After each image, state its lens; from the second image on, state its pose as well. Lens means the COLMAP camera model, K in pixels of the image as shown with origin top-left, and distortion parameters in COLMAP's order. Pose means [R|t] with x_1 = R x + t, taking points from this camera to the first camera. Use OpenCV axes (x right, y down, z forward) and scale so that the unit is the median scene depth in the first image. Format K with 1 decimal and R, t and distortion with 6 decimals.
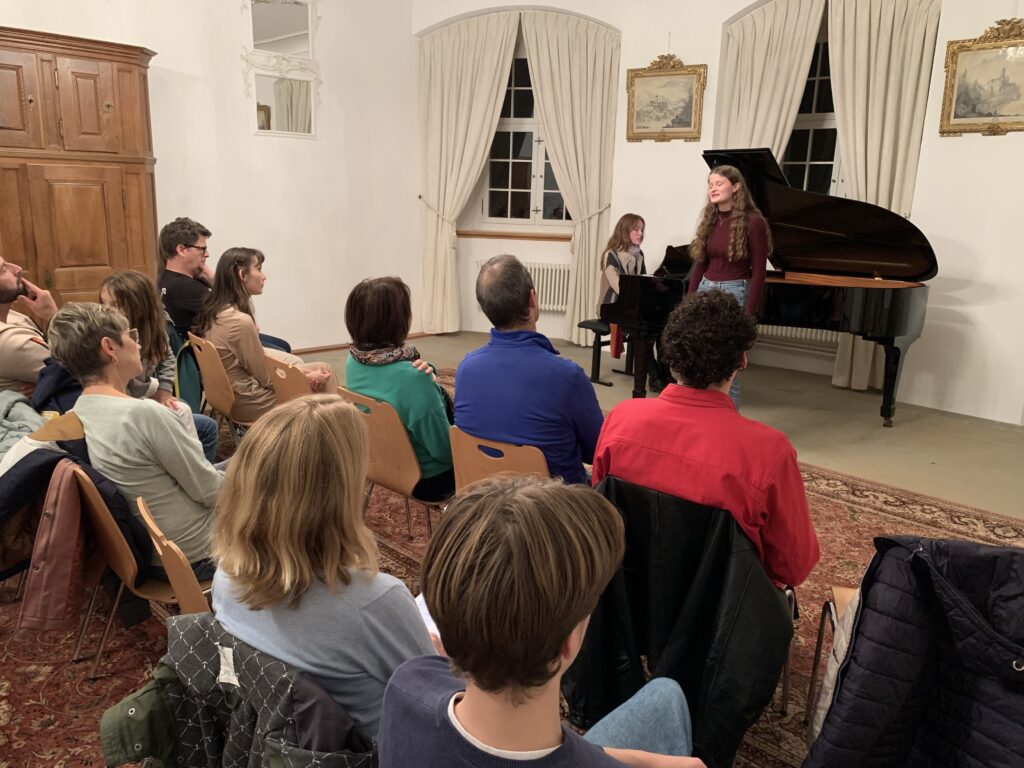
lens RADIAL K [[787.5, 0, 511.1], [0, 787.5, 381.8], [0, 0, 1]] dist [0.013271, -0.006275]
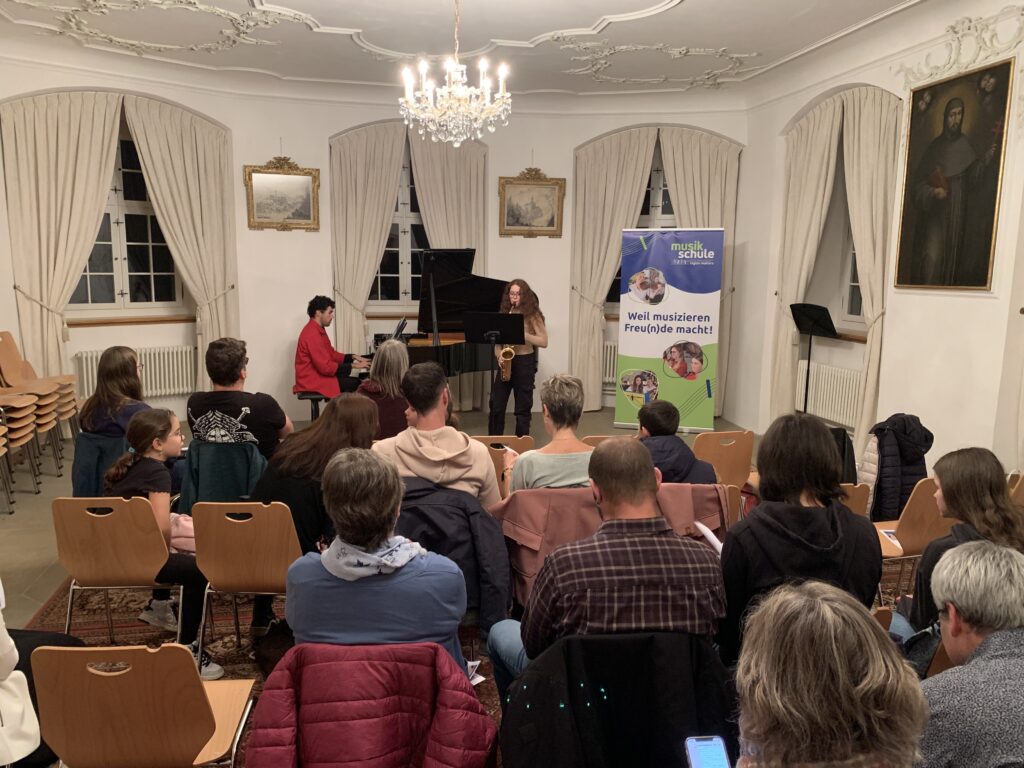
lens RADIAL K [[787.5, 0, 509.2], [0, 787.5, 387.1], [0, 0, 1]] dist [0.013271, -0.006275]
pose [[0.574694, -0.144793, 0.805458, -0.702171], [0.194225, 0.980235, 0.037632, -0.077977], [-0.794987, 0.134813, 0.591457, 0.123308]]
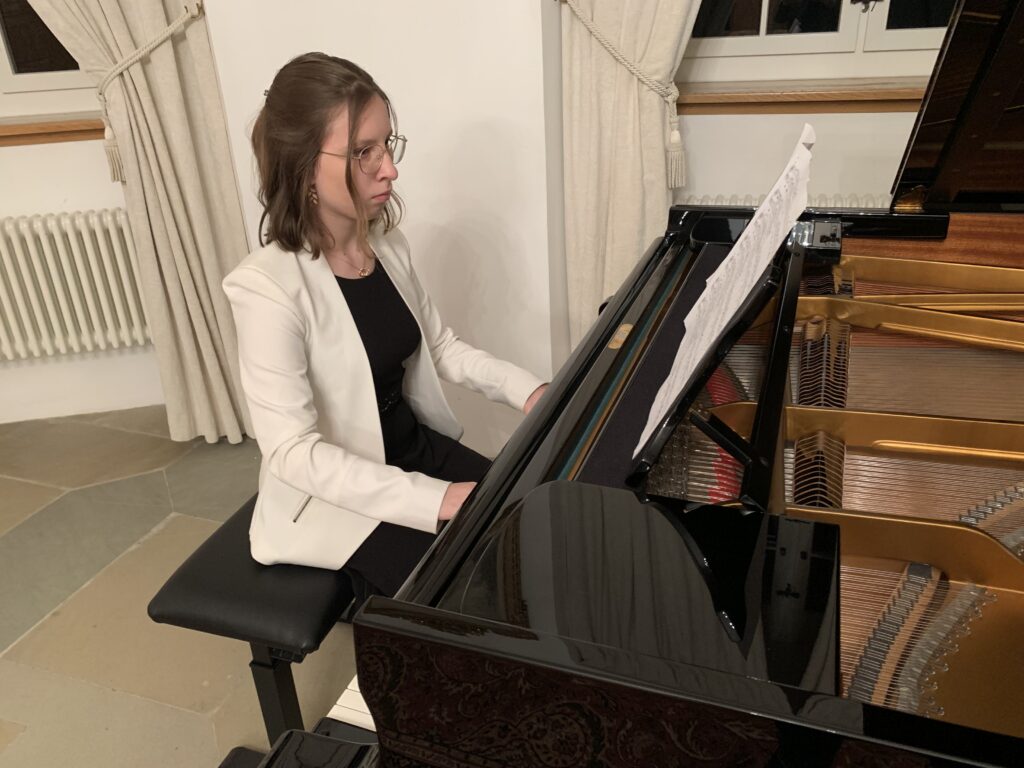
lens RADIAL K [[787.5, 0, 504.7], [0, 787.5, 386.9], [0, 0, 1]] dist [0.013271, -0.006275]
pose [[0.912280, -0.242956, 0.329723, 0.127231], [0.169500, 0.956839, 0.236070, -0.180775], [-0.372846, -0.159474, 0.914086, 0.864660]]
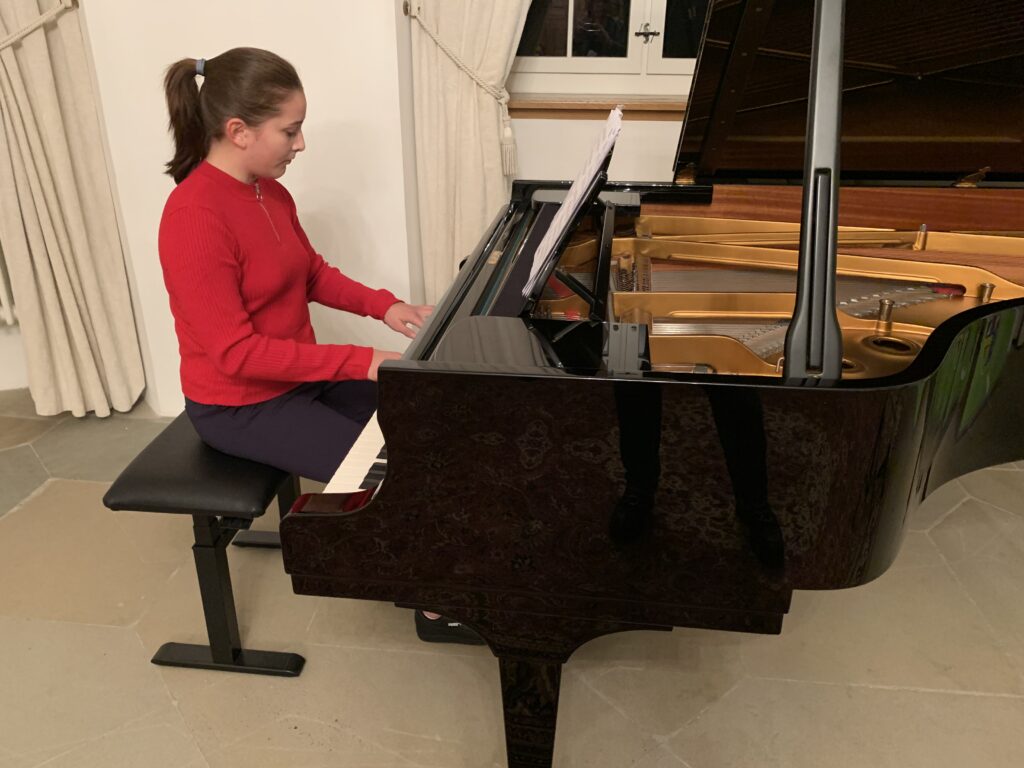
lens RADIAL K [[787.5, 0, 510.3], [0, 787.5, 376.1], [0, 0, 1]] dist [0.013271, -0.006275]
pose [[0.797540, -0.263351, 0.542748, 0.067862], [0.156939, 0.959280, 0.234847, -0.163408], [-0.582494, -0.102122, 0.806394, 0.810815]]
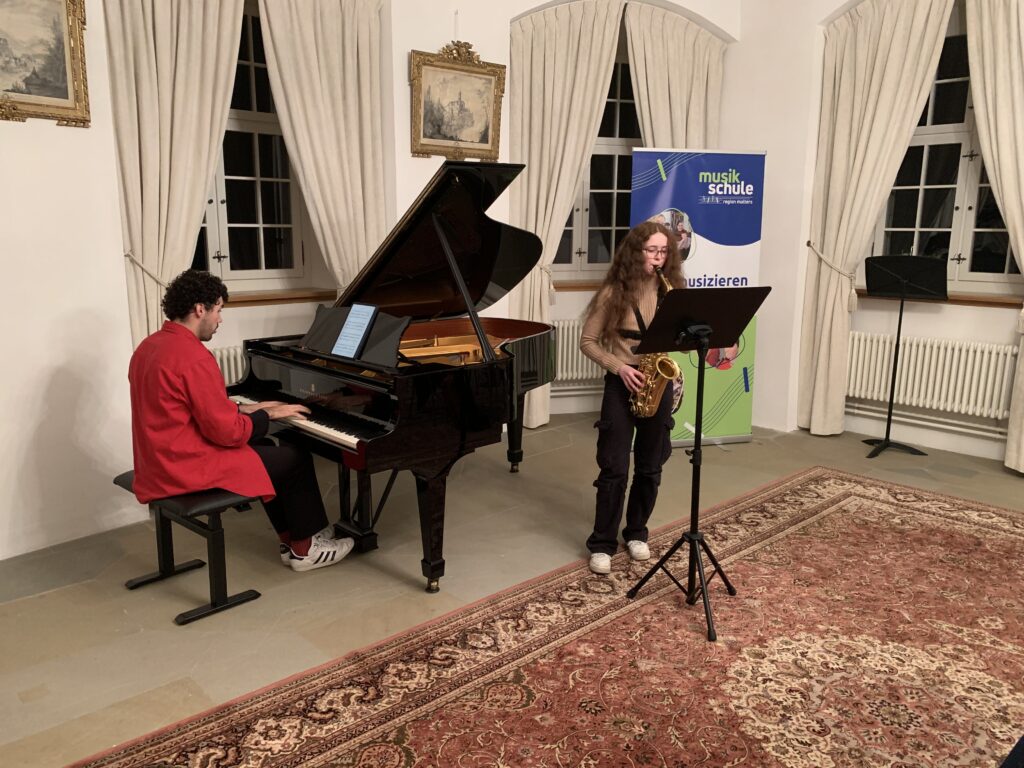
lens RADIAL K [[787.5, 0, 509.2], [0, 787.5, 381.9], [0, 0, 1]] dist [0.013271, -0.006275]
pose [[0.072173, -0.218465, 0.973172, -0.371547], [0.229468, 0.953180, 0.196959, -0.213598], [-0.970637, 0.209097, 0.118924, 0.827639]]
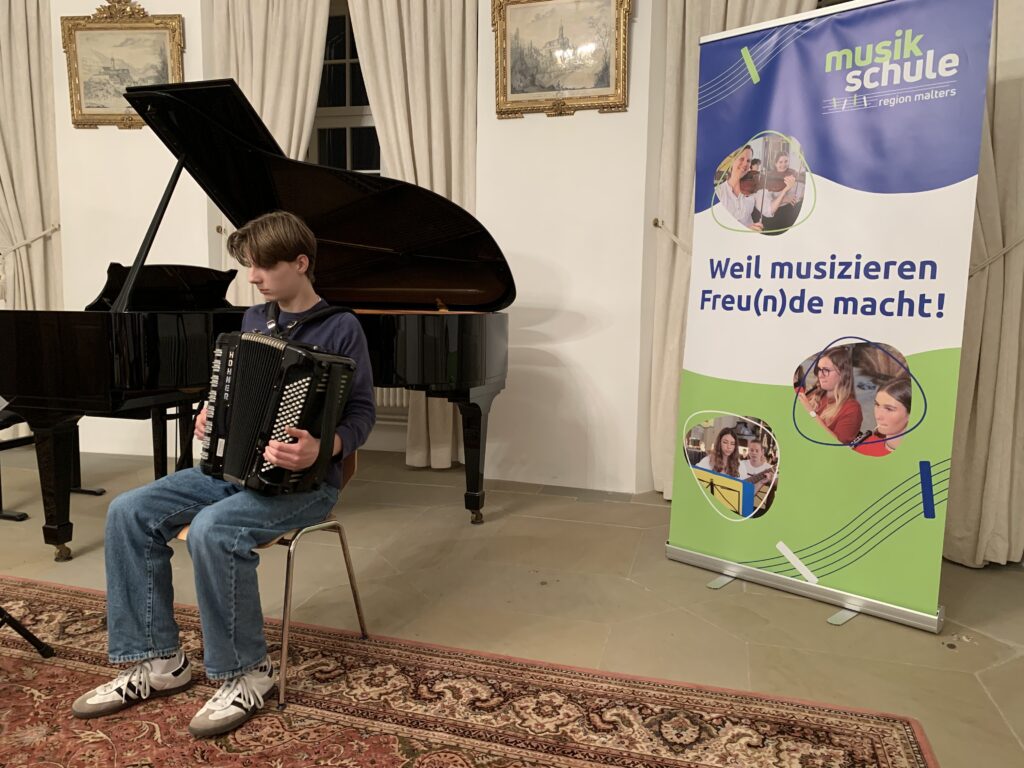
lens RADIAL K [[787.5, 0, 503.1], [0, 787.5, 383.1], [0, 0, 1]] dist [0.013271, -0.006275]
pose [[0.891035, -0.067337, 0.448912, 0.195869], [0.112722, 0.990783, -0.075121, -0.008482], [-0.439716, 0.117537, 0.890413, 0.363658]]
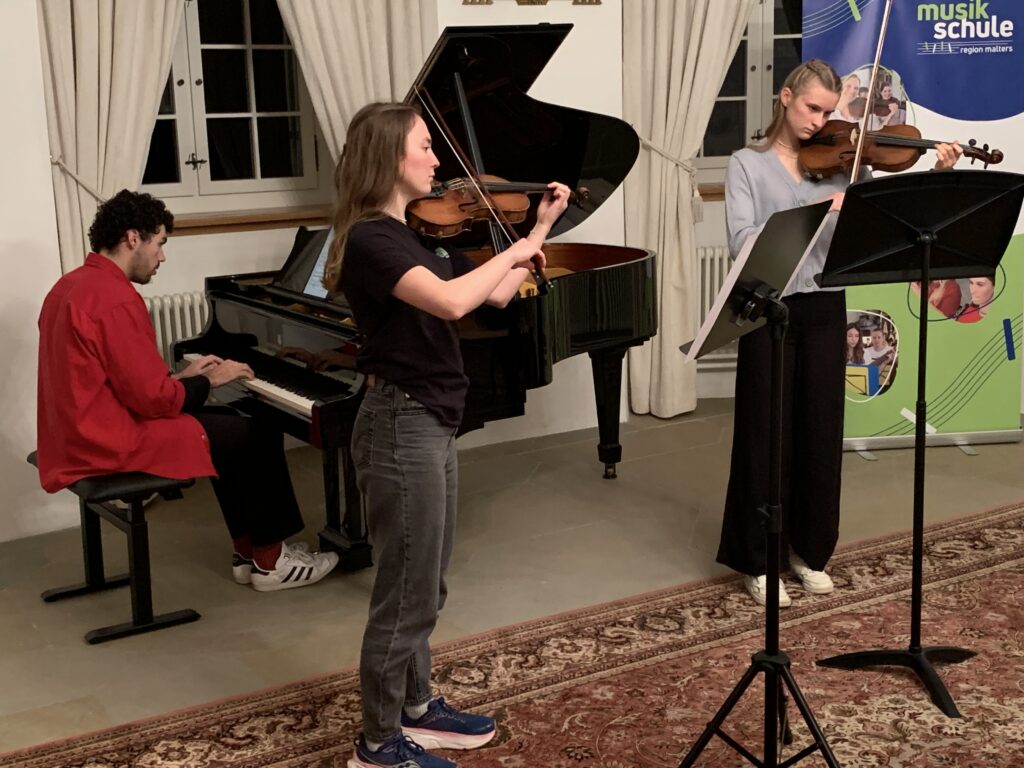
lens RADIAL K [[1401.2, 0, 501.4], [0, 1401.2, 372.1], [0, 0, 1]] dist [0.008324, 0.000000]
pose [[0.271273, -0.221176, 0.936746, -0.503496], [0.262397, 0.953369, 0.149113, -0.191653], [-0.926045, 0.205348, 0.316659, 0.683316]]
